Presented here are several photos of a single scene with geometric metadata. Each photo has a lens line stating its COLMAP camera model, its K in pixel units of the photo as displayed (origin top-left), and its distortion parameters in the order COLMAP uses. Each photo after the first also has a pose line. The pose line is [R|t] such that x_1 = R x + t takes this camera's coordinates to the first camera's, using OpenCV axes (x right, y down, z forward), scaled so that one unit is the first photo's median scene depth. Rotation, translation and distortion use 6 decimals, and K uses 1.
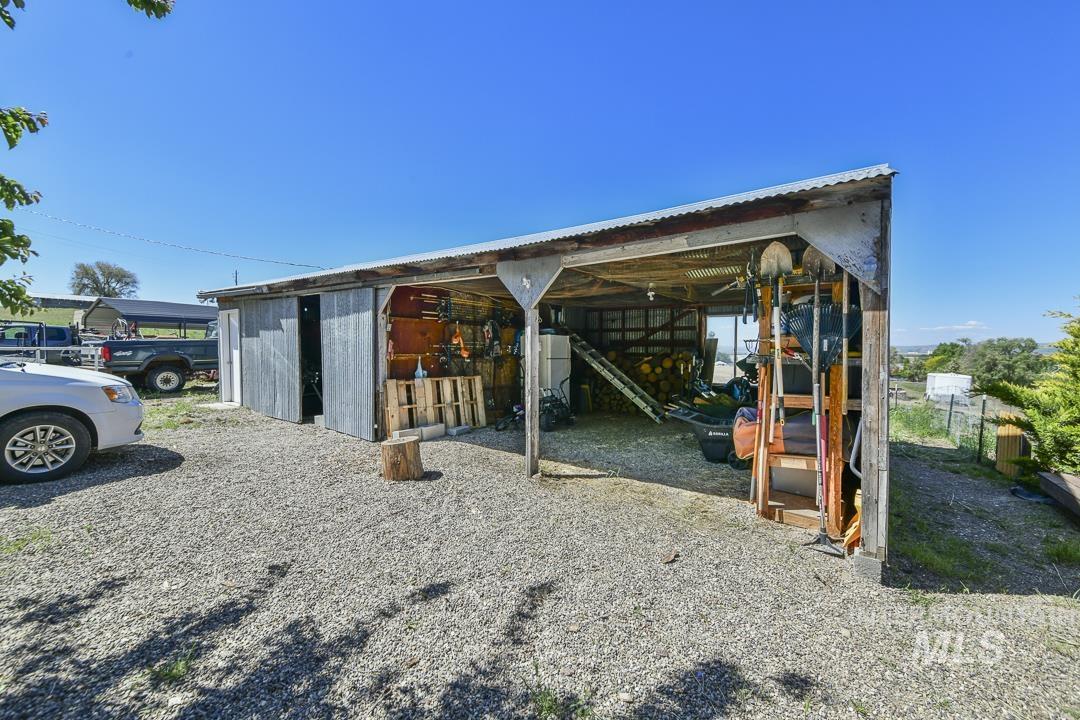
lens RADIAL K [[445.7, 0, 537.2], [0, 445.7, 355.2], [0, 0, 1]] dist [-0.008889, -0.000355]
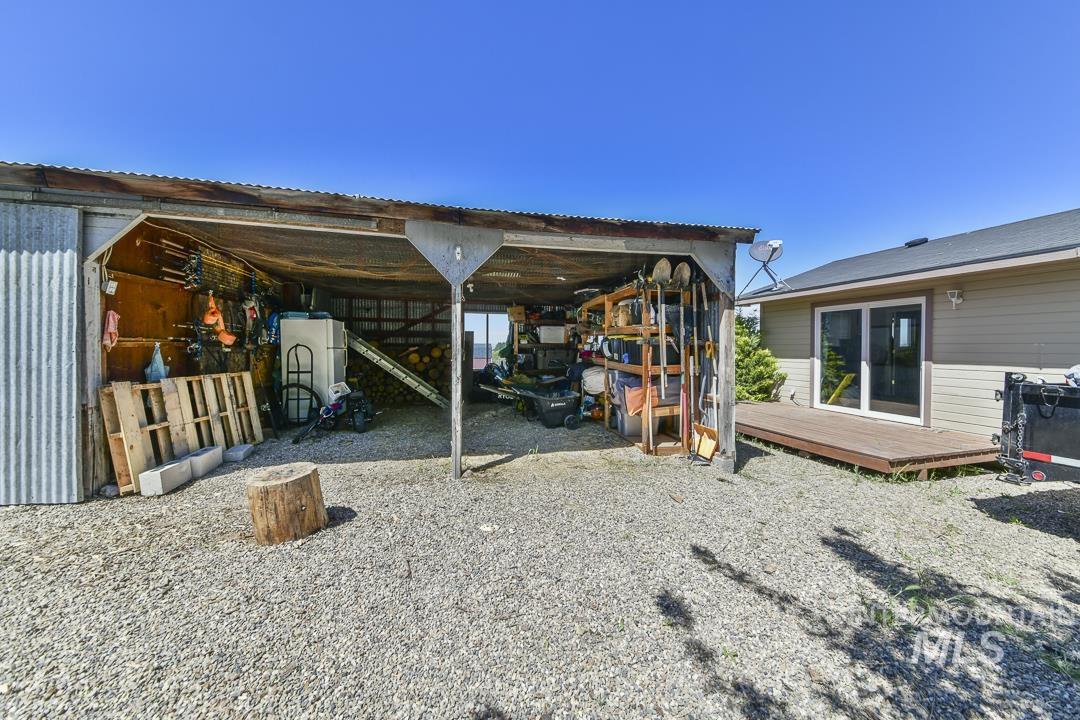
lens RADIAL K [[386.9, 0, 541.8], [0, 386.9, 351.7], [0, 0, 1]] dist [-0.001034, -0.000190]
pose [[0.626610, -0.009134, 0.779280, -0.374223], [0.009436, 0.999947, 0.004132, 0.019871], [-0.779276, 0.004764, 0.626663, 0.296283]]
